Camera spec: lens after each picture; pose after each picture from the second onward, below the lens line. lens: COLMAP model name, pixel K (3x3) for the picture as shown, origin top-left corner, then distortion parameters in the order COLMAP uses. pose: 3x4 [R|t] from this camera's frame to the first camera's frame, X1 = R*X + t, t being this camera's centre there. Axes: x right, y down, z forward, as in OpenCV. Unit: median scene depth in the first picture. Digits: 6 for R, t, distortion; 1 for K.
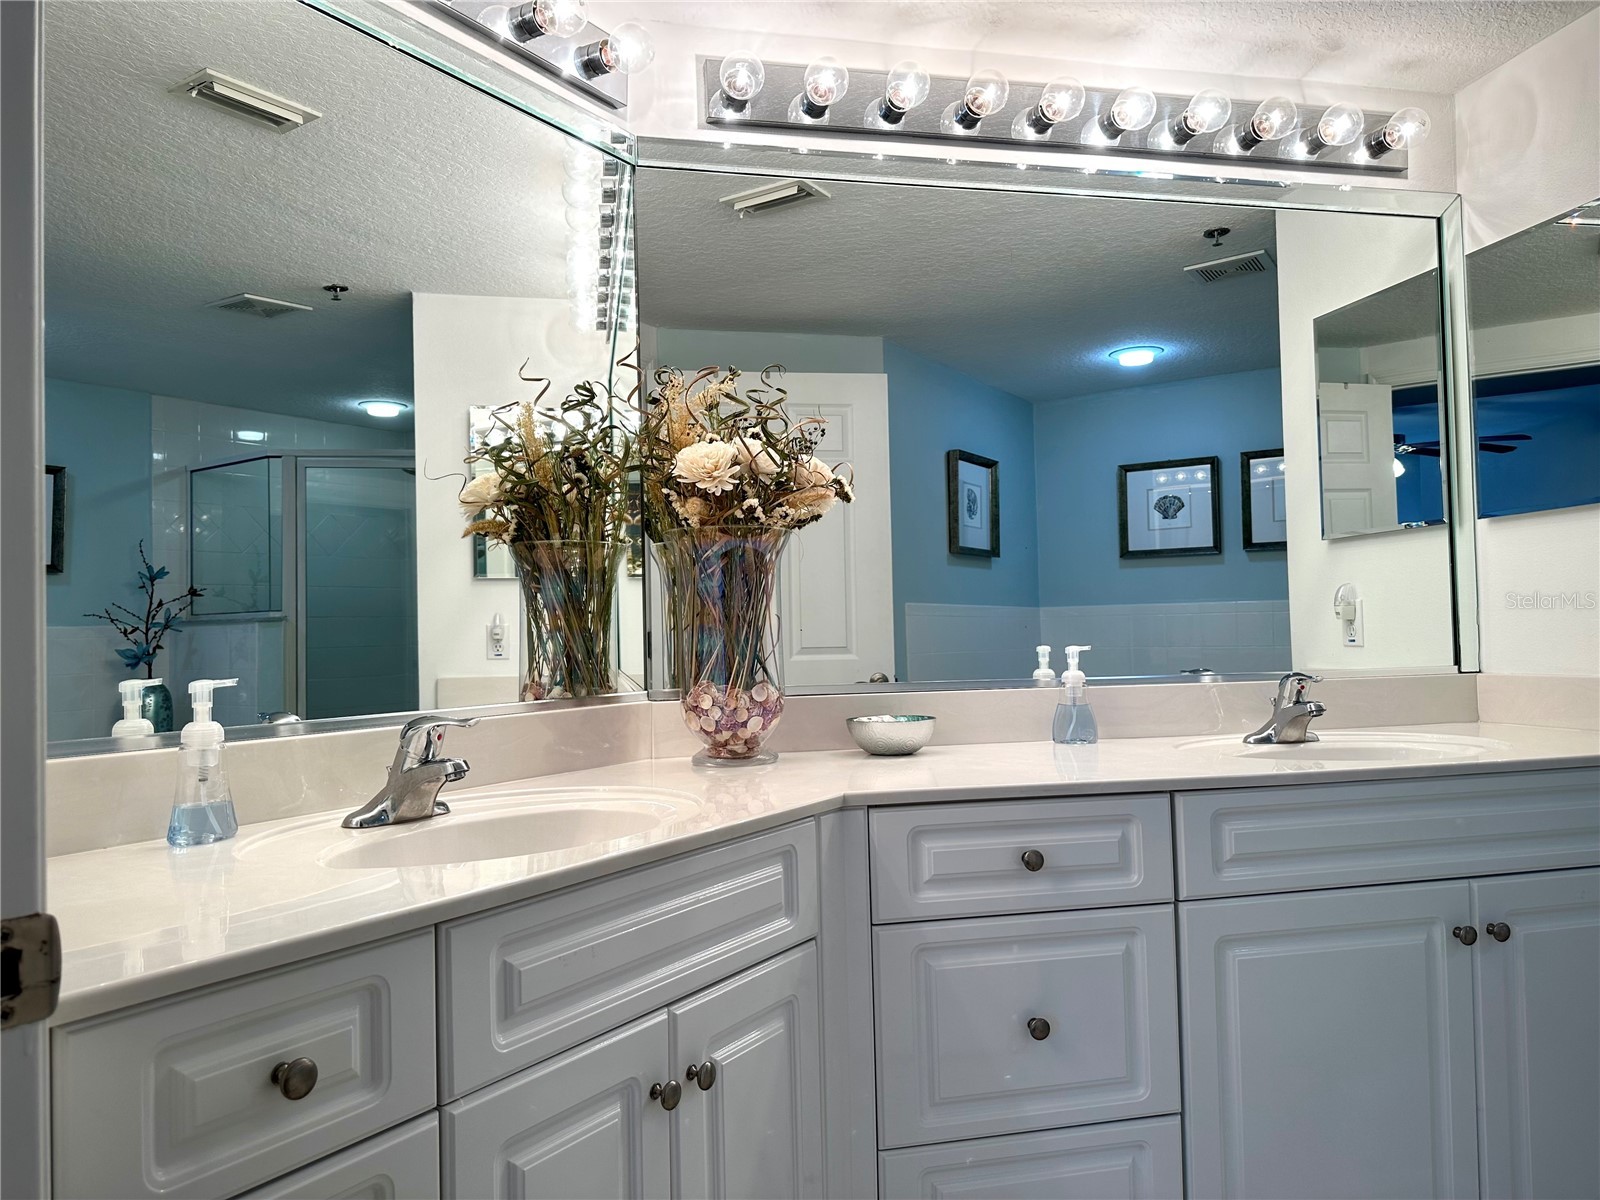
lens RADIAL K [[1138.7, 0, 798.3], [0, 1138.7, 594.7], [0, 0, 1]] dist [0.064811, -0.080765]
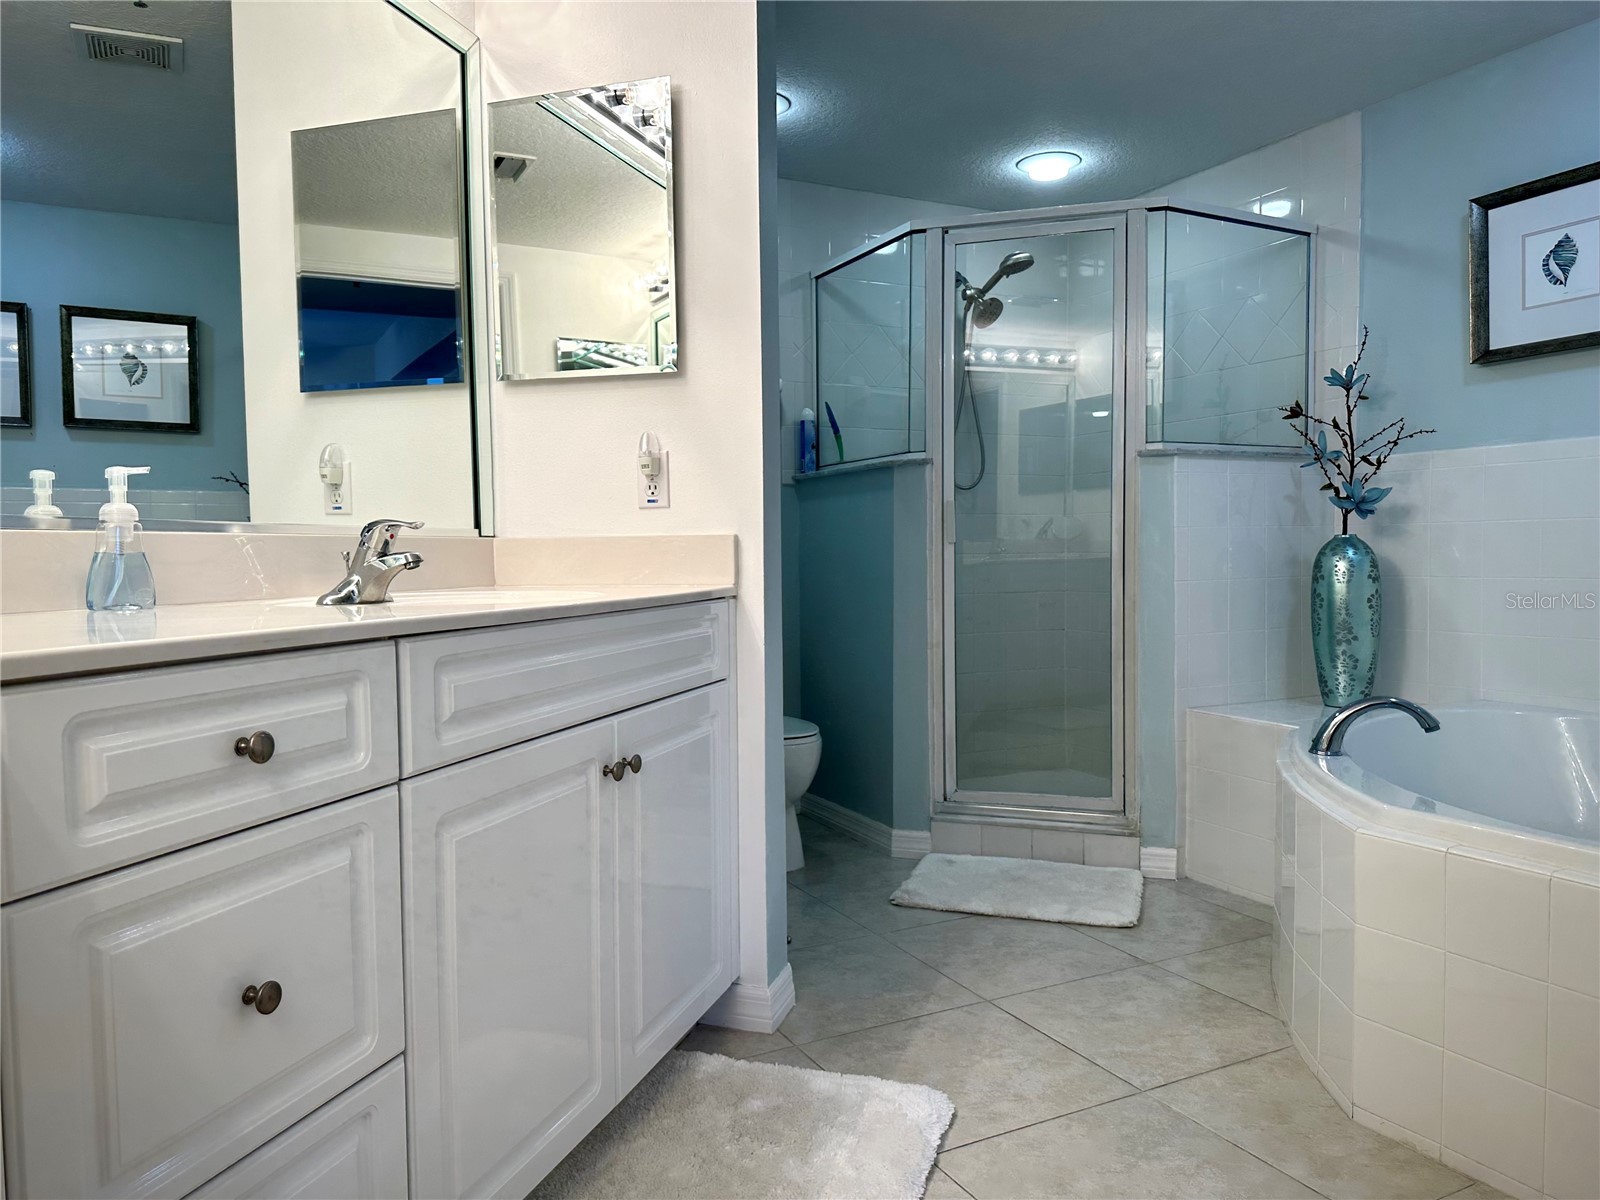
lens RADIAL K [[1138.7, 0, 788.8], [0, 1138.7, 598.0], [0, 0, 1]] dist [0.064811, -0.080765]
pose [[0.499833, -0.015199, 0.865988, -0.153683], [-0.031677, 0.998856, 0.035815, 0.085998], [-0.865542, -0.045333, 0.498780, 0.314423]]
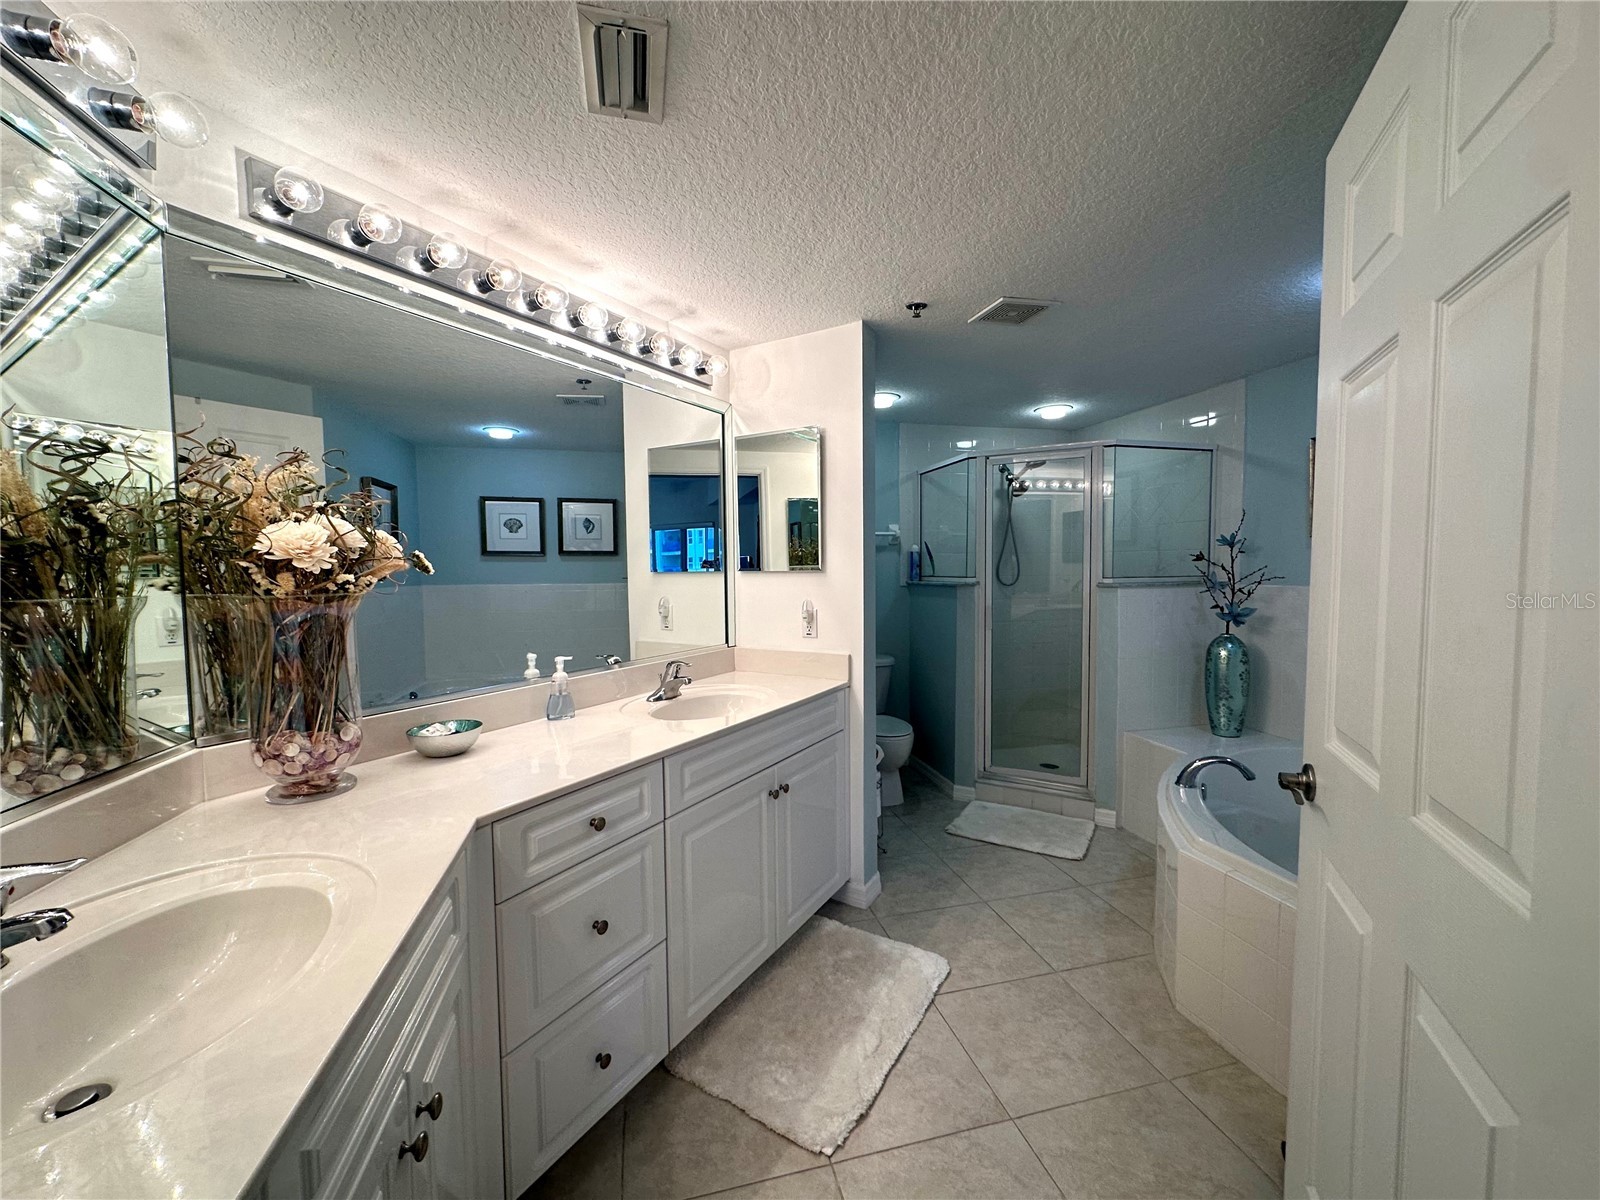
lens RADIAL K [[644.0, 0, 794.9], [0, 644.0, 592.8], [0, 0, 1]] dist [0.001853, 0.001491]
pose [[0.681985, -0.016217, 0.731186, -0.182224], [-0.032118, 0.998126, 0.052095, -0.098496], [-0.730660, -0.059012, 0.680186, 0.174944]]
